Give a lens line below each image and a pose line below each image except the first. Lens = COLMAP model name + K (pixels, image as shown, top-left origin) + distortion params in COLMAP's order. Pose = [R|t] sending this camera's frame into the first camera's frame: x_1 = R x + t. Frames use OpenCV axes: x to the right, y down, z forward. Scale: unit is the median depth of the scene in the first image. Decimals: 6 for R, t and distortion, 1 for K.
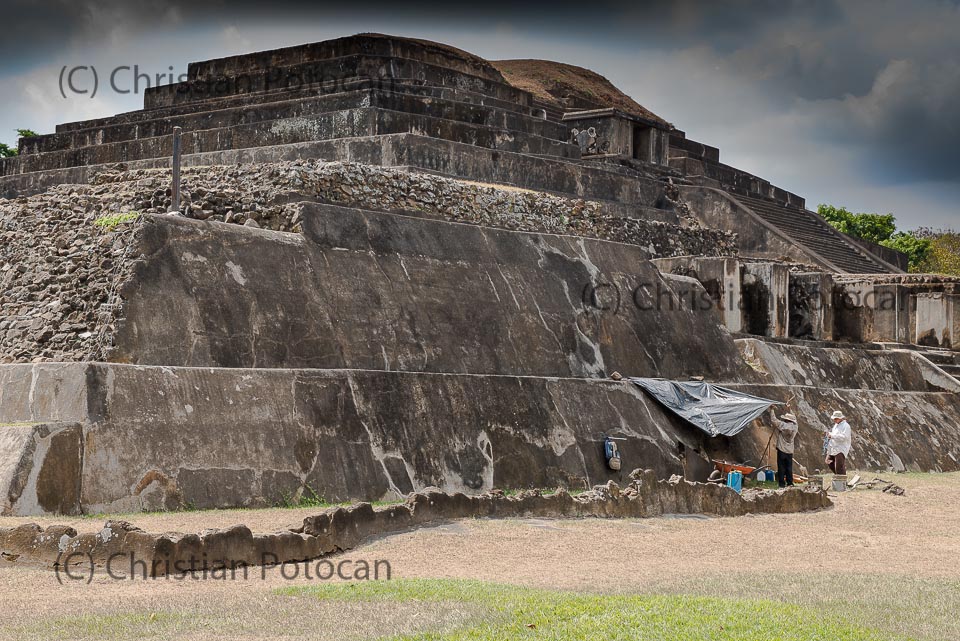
lens RADIAL K [[1636.4, 0, 475.2], [0, 1636.4, 319.6], [0, 0, 1]] dist [0.279046, 0.000000]
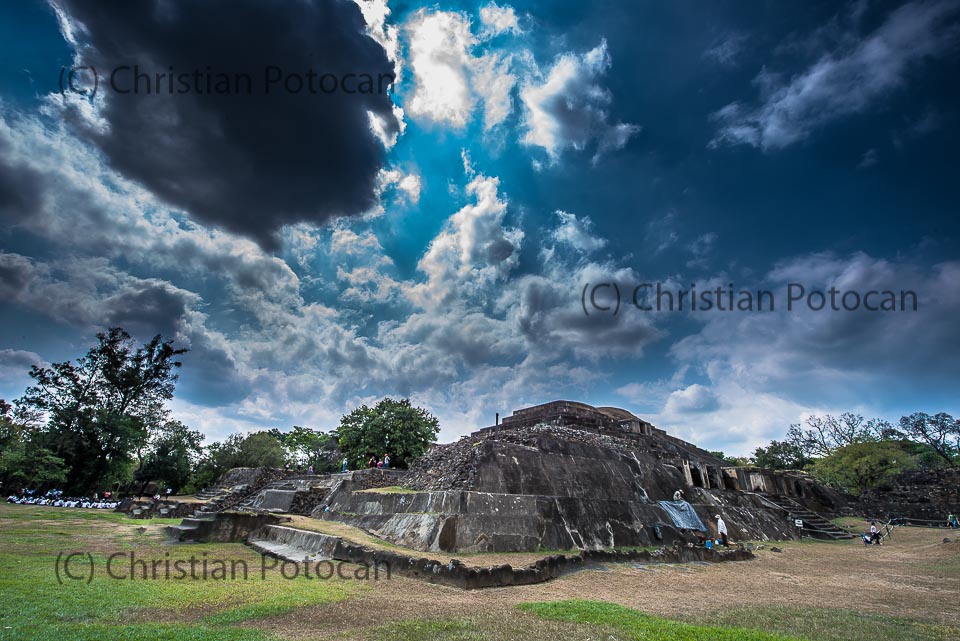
lens RADIAL K [[392.1, 0, 480.3], [0, 392.1, 317.7], [0, 0, 1]] dist [-0.005411, -0.000375]
pose [[0.964068, -0.100855, -0.245767, -0.005246], [-0.004992, 0.918091, -0.396338, 0.016369], [0.265609, 0.383323, 0.884599, 0.252197]]
